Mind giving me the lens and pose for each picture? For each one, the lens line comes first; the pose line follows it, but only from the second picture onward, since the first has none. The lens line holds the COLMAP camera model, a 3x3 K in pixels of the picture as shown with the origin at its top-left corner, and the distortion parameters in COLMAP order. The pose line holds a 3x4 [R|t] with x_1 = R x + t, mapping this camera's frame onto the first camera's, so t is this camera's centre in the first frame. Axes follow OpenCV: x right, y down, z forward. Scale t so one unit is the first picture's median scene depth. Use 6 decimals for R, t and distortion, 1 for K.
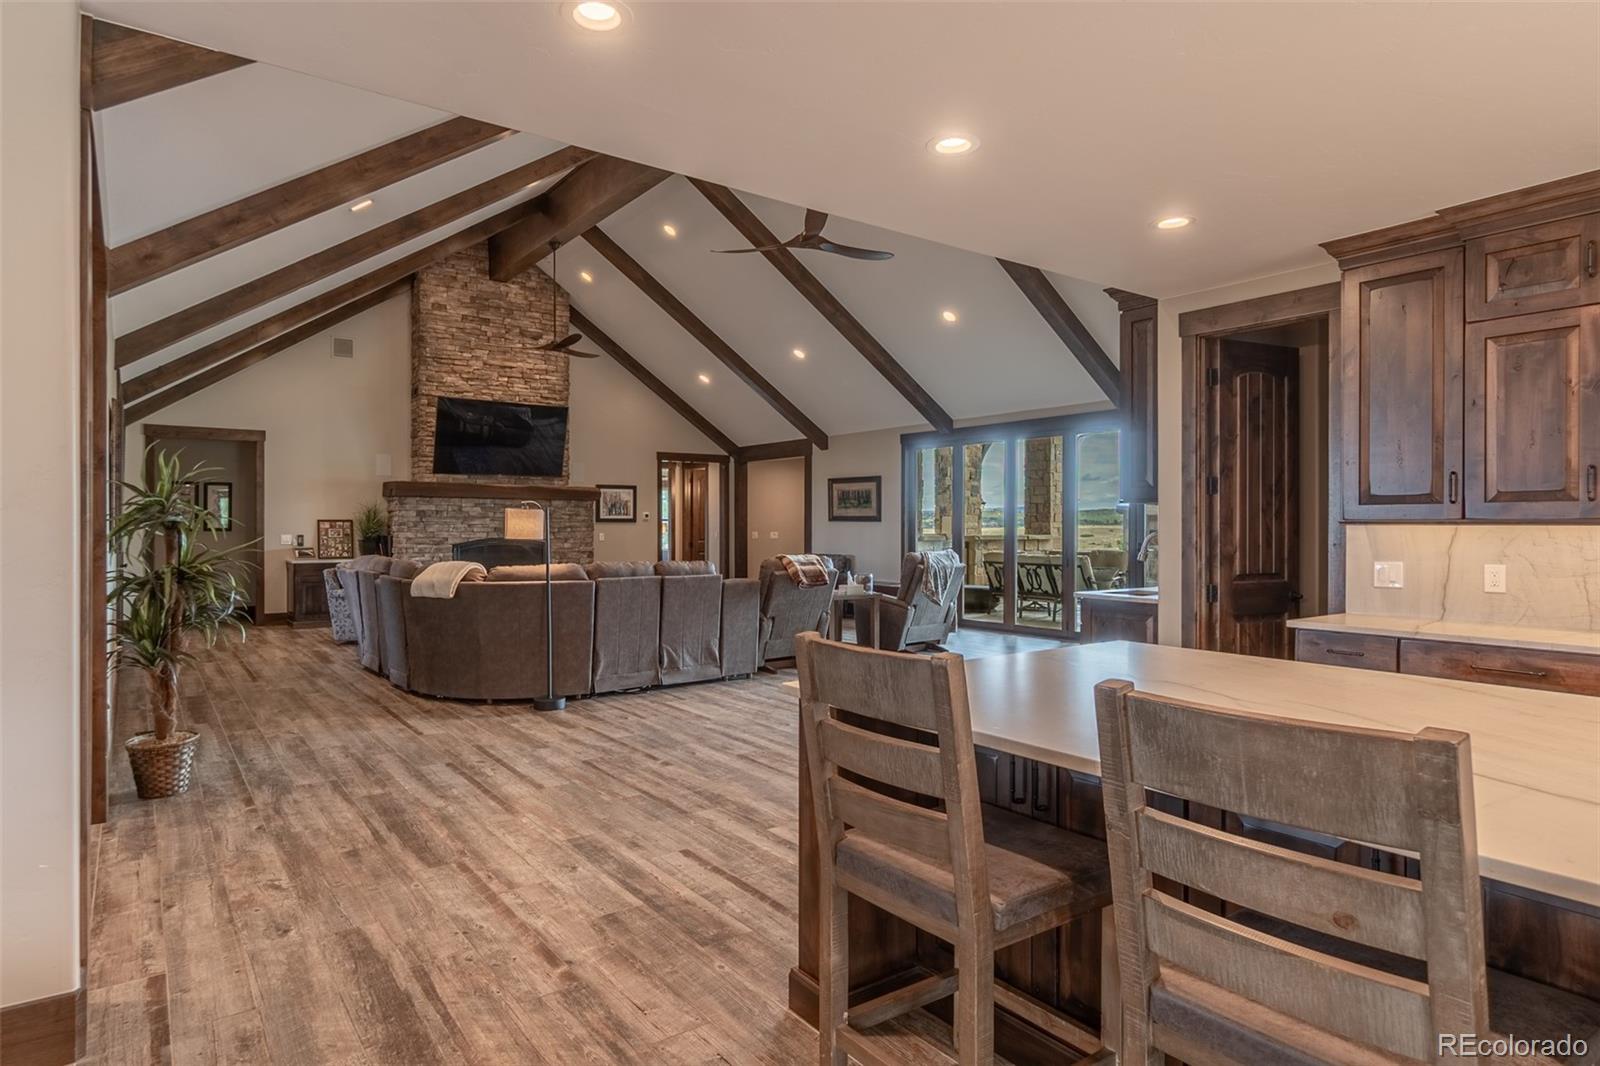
lens RADIAL K [[902.4, 0, 795.7], [0, 902.4, 527.1], [0, 0, 1]] dist [0.005221, 0.000071]
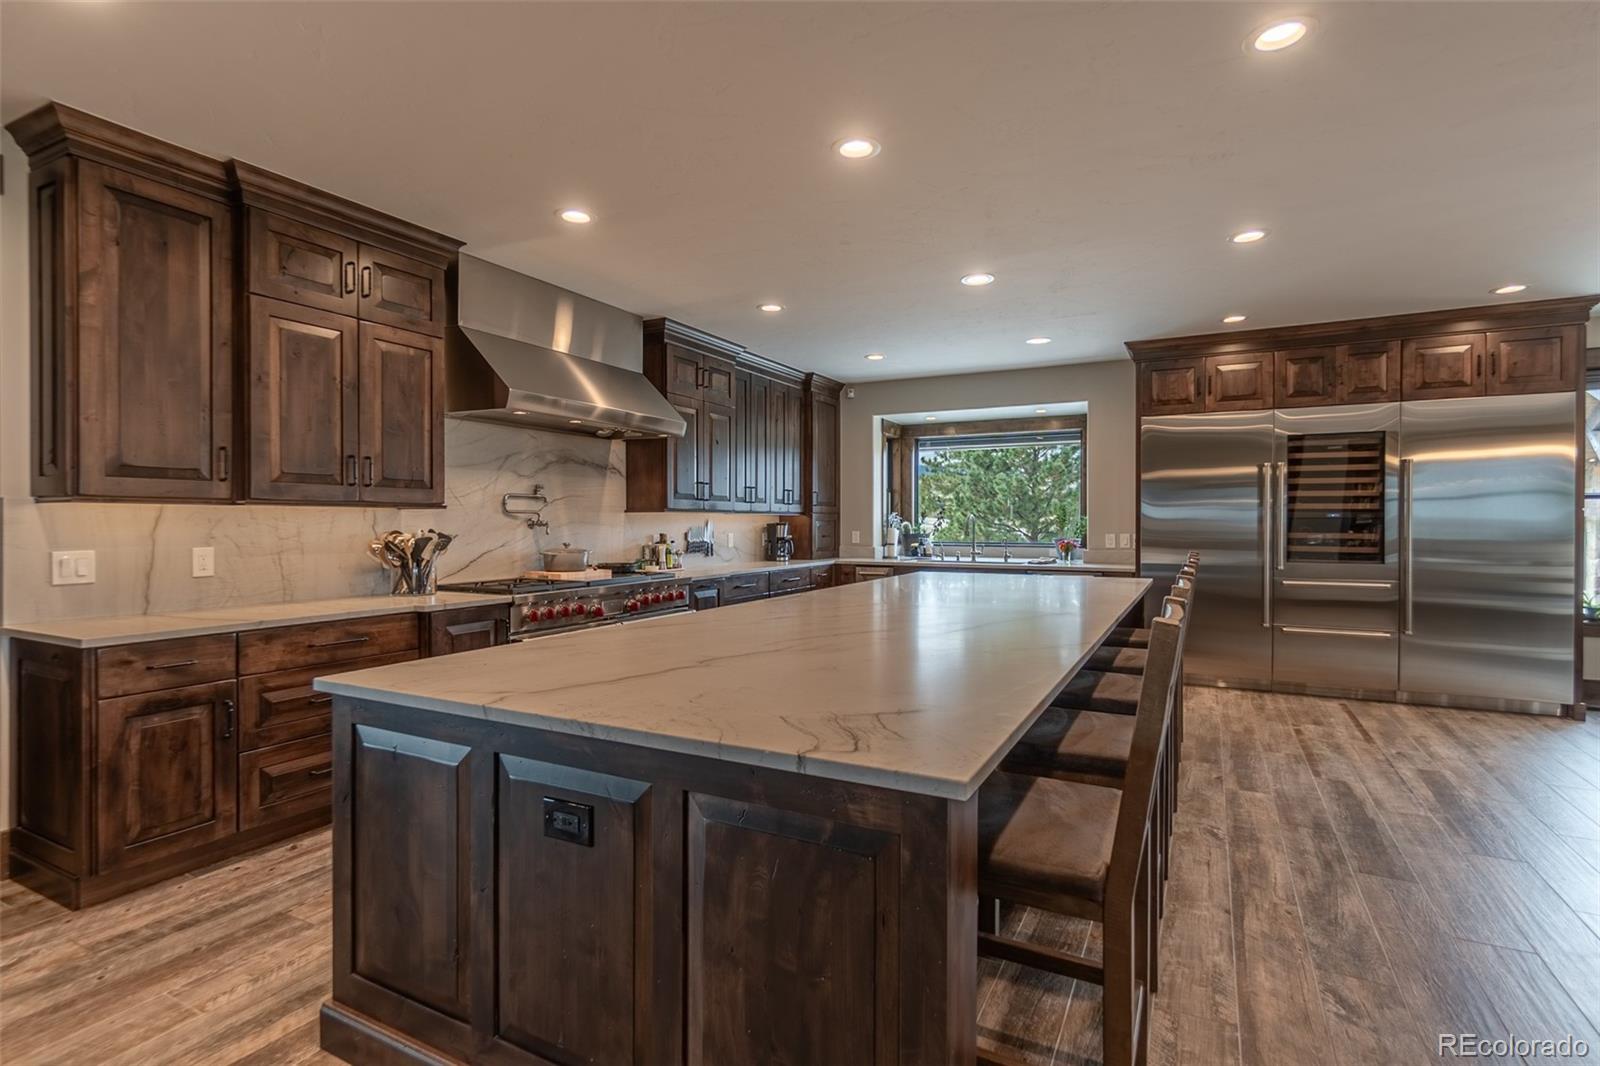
lens RADIAL K [[778.5, 0, 795.4], [0, 778.5, 525.9], [0, 0, 1]] dist [0.000190, 0.000184]
pose [[-0.439749, -0.005810, 0.898102, -0.072904], [-0.000150, 0.999980, 0.006396, 0.004259], [-0.898121, 0.002678, -0.439741, 0.249271]]
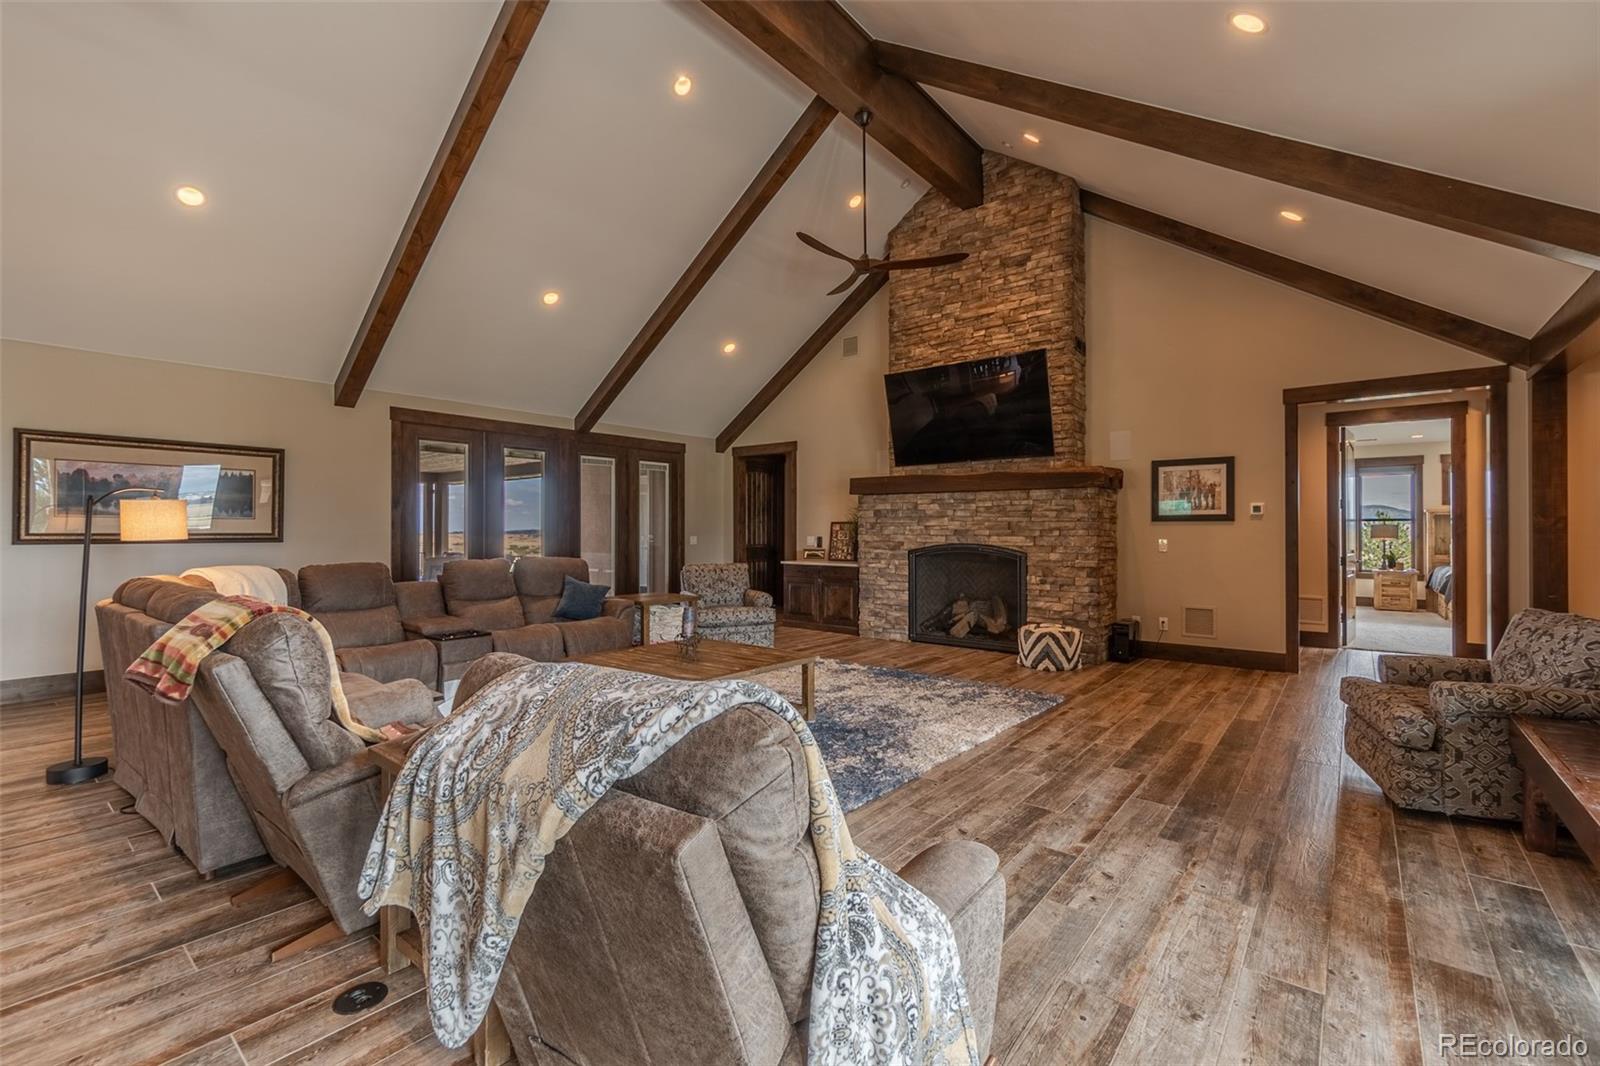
lens RADIAL K [[688.5, 0, 802.8], [0, 688.5, 520.7], [0, 0, 1]] dist [-0.004755, 0.001225]
pose [[0.261173, -0.014917, -0.965177, 0.203321], [-0.003105, 0.999862, -0.016293, 0.002953], [0.965287, 0.007252, 0.261091, 0.756270]]
